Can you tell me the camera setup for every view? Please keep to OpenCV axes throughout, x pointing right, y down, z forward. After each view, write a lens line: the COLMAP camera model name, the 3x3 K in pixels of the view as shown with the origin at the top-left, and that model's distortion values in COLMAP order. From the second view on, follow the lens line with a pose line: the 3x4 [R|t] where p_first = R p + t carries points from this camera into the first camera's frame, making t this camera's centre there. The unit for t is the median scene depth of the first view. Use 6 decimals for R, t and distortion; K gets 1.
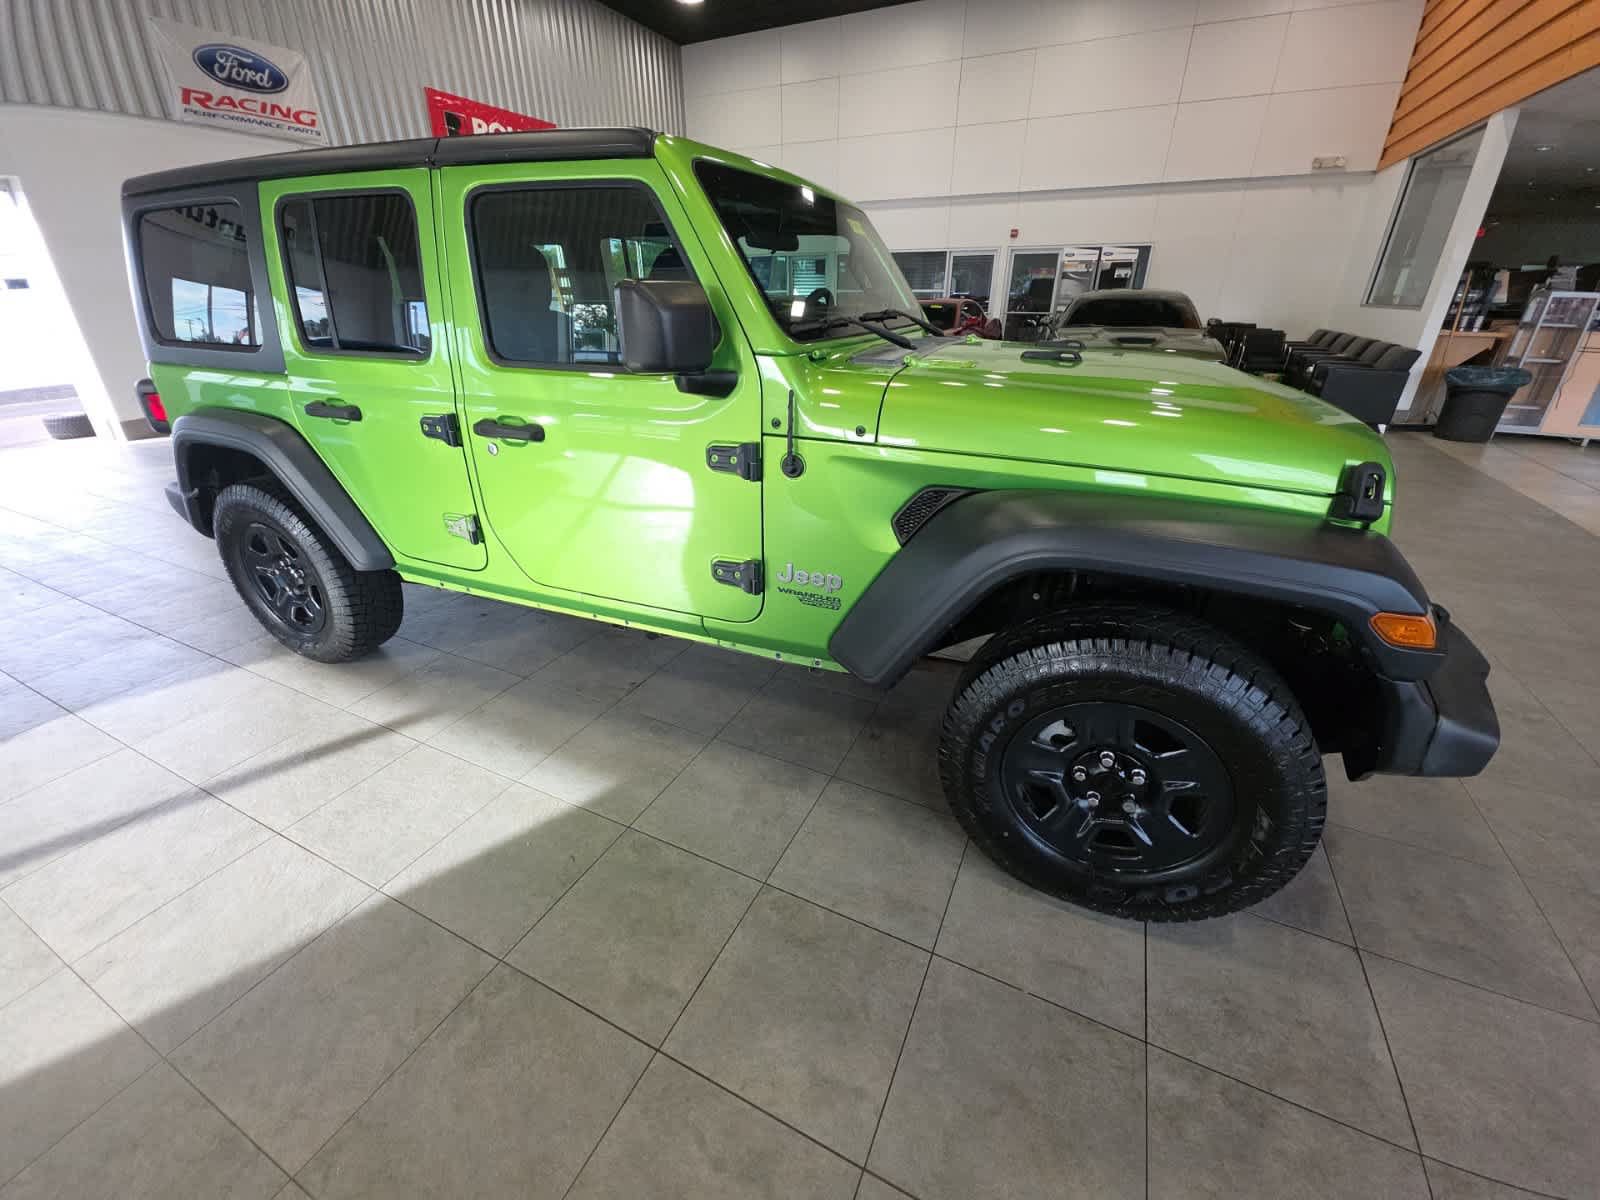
lens RADIAL K [[645.2, 0, 799.7], [0, 645.2, 591.0], [0, 0, 1]] dist [0.007731, -0.006004]
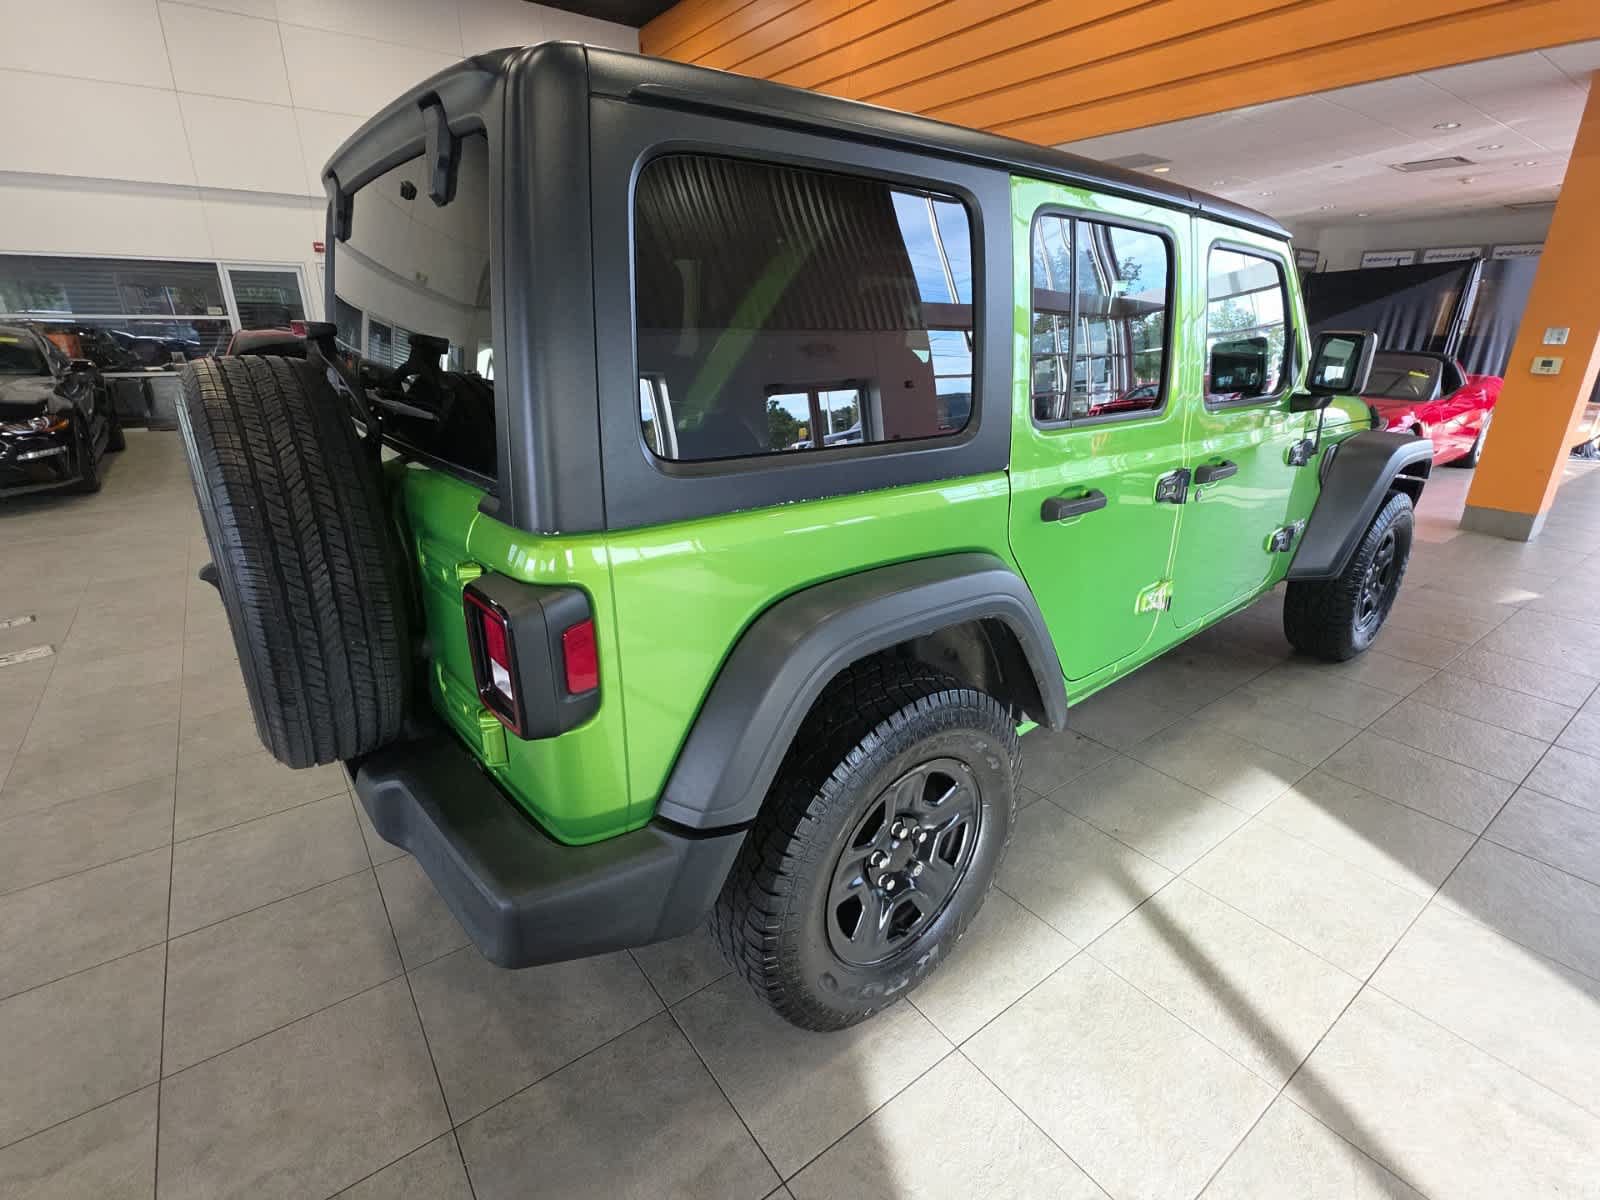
lens RADIAL K [[766.9, 0, 807.5], [0, 766.9, 589.9], [0, 0, 1]] dist [0.001229, -0.000801]
pose [[0.451173, -0.290325, 0.843893, -1.677543], [0.367530, 0.922139, 0.120750, -0.425888], [-0.813243, 0.255677, 0.522747, 0.878120]]
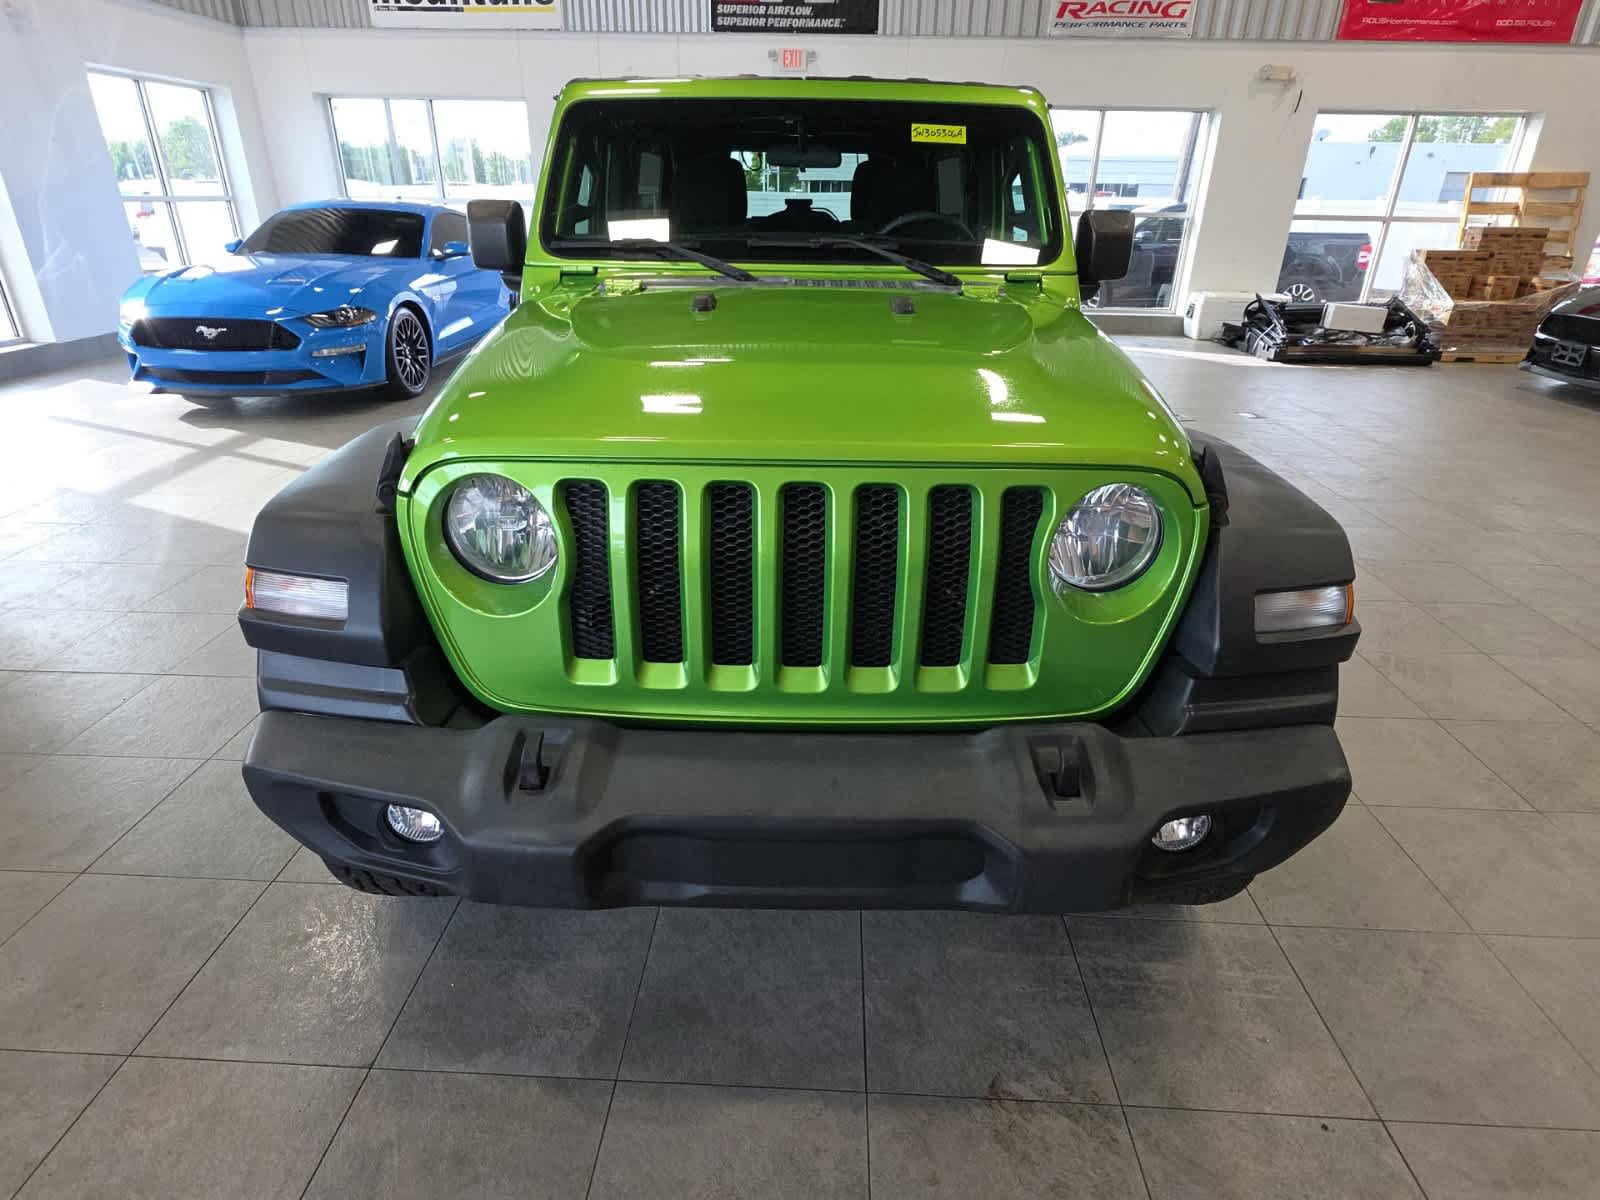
lens RADIAL K [[866.4, 0, 796.7], [0, 866.4, 600.3], [0, 0, 1]] dist [0.003009, -0.002260]
pose [[0.406813, 0.394041, -0.824157, 1.276947], [-0.398933, 0.888243, 0.227764, -0.278130], [0.821801, 0.236126, 0.518545, 0.547714]]
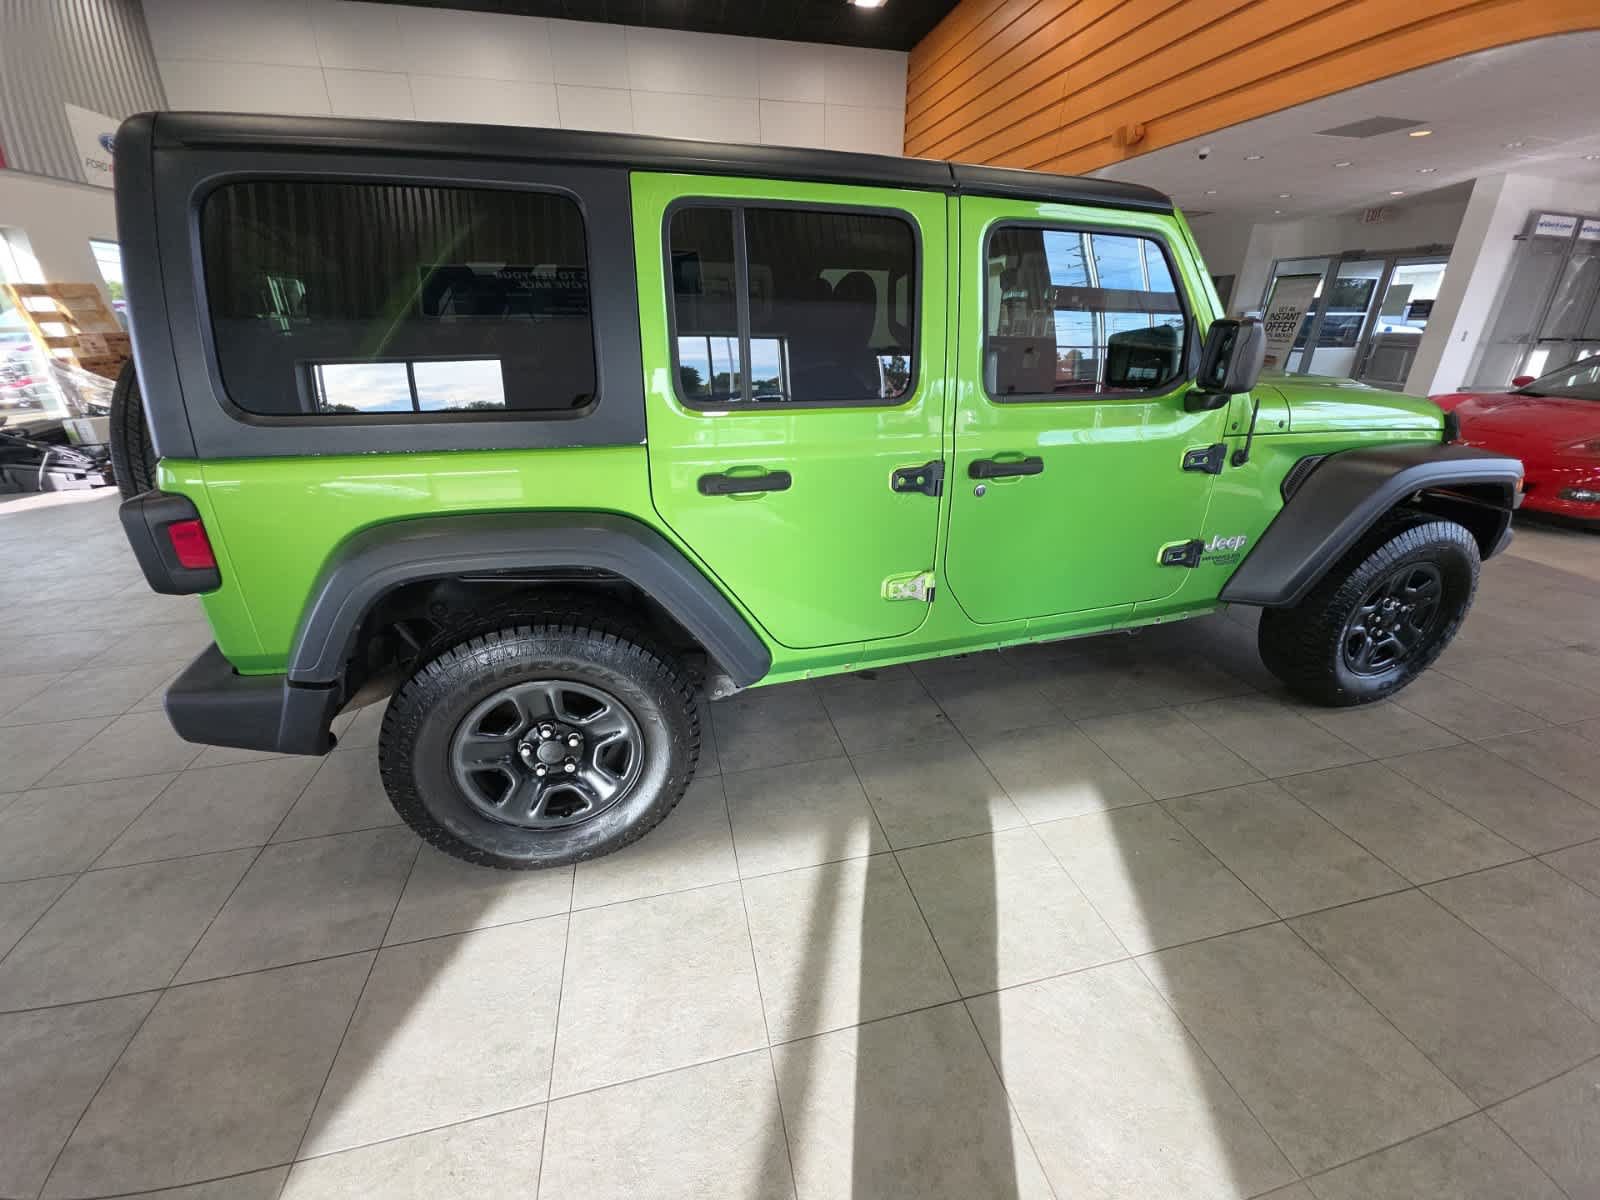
lens RADIAL K [[646.6, 0, 802.3], [0, 646.6, 590.9], [0, 0, 1]] dist [0.000026, -0.000309]
pose [[0.771747, -0.248056, 0.585555, -1.216752], [0.265636, 0.962353, 0.057576, -0.195034], [-0.577792, 0.111110, 0.808586, 0.387851]]
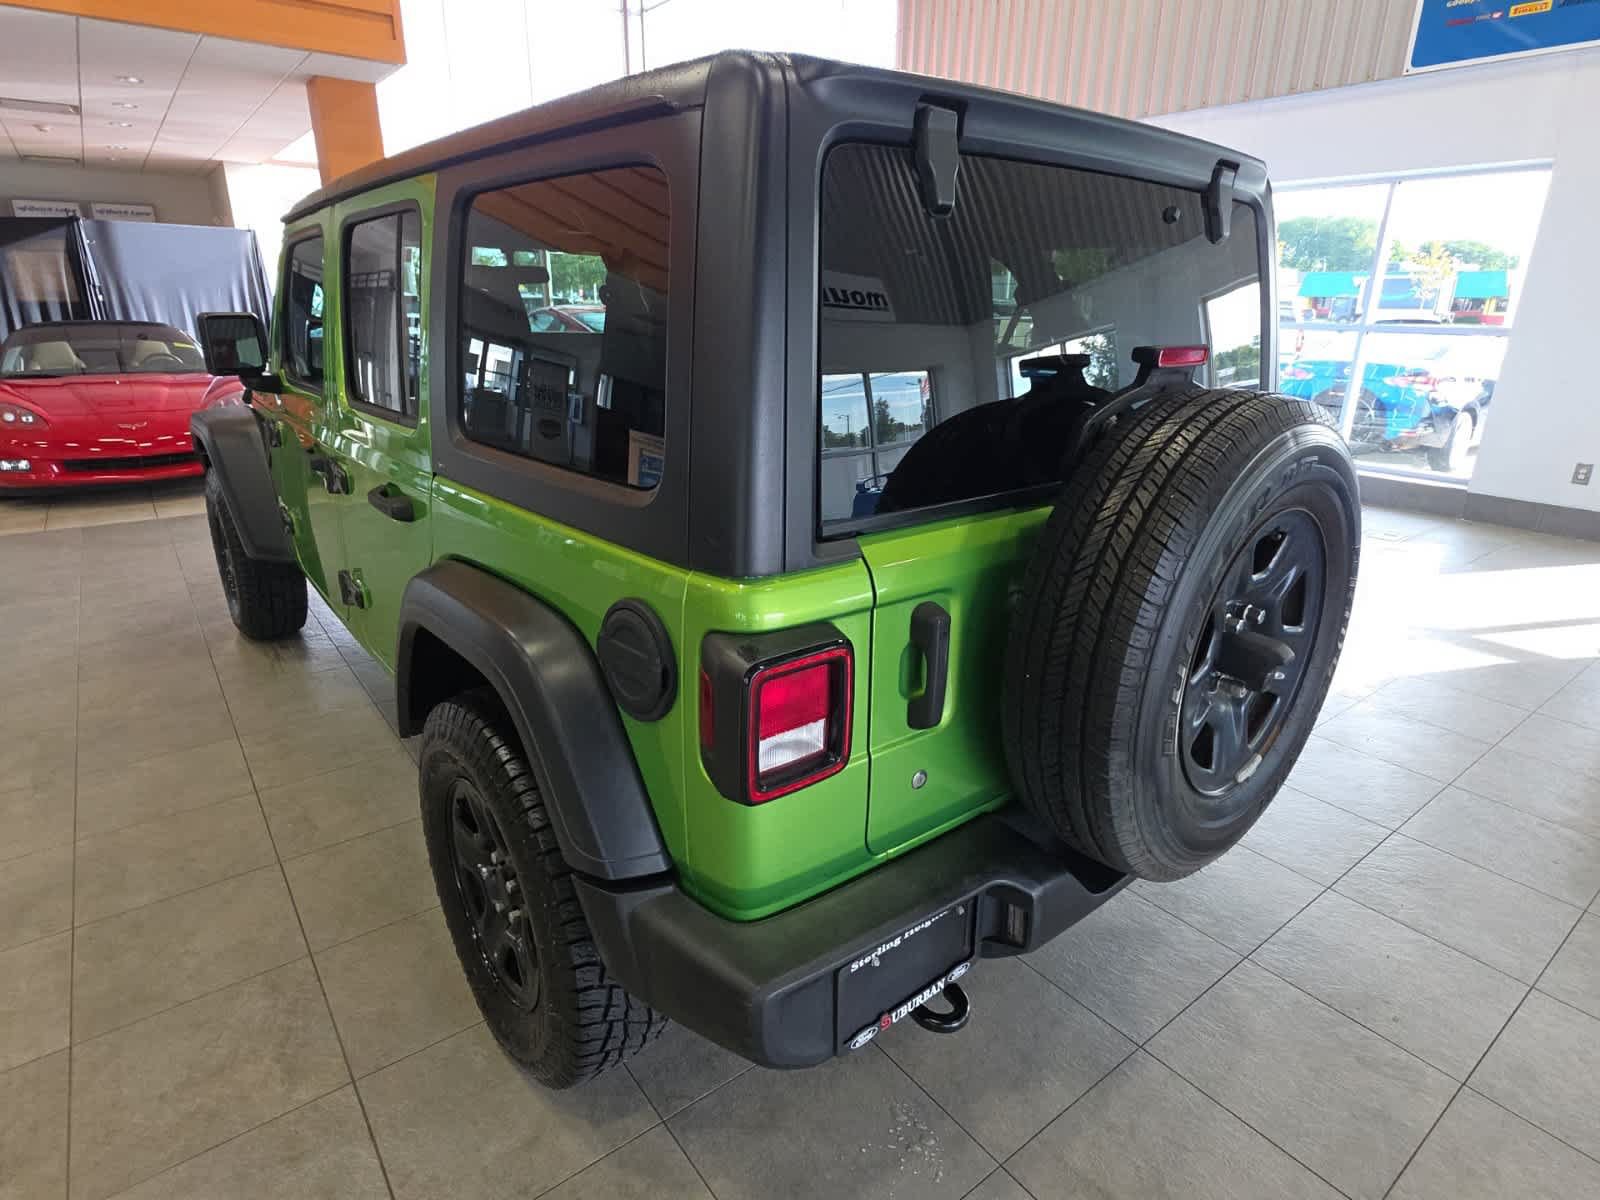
lens RADIAL K [[866.4, 0, 796.7], [0, 866.4, 600.3], [0, 0, 1]] dist [0.003009, -0.002260]
pose [[0.900843, 0.167159, -0.400674, 0.924793], [-0.208447, 0.976102, -0.061433, -0.067198], [0.380830, 0.138861, 0.914159, 0.022196]]
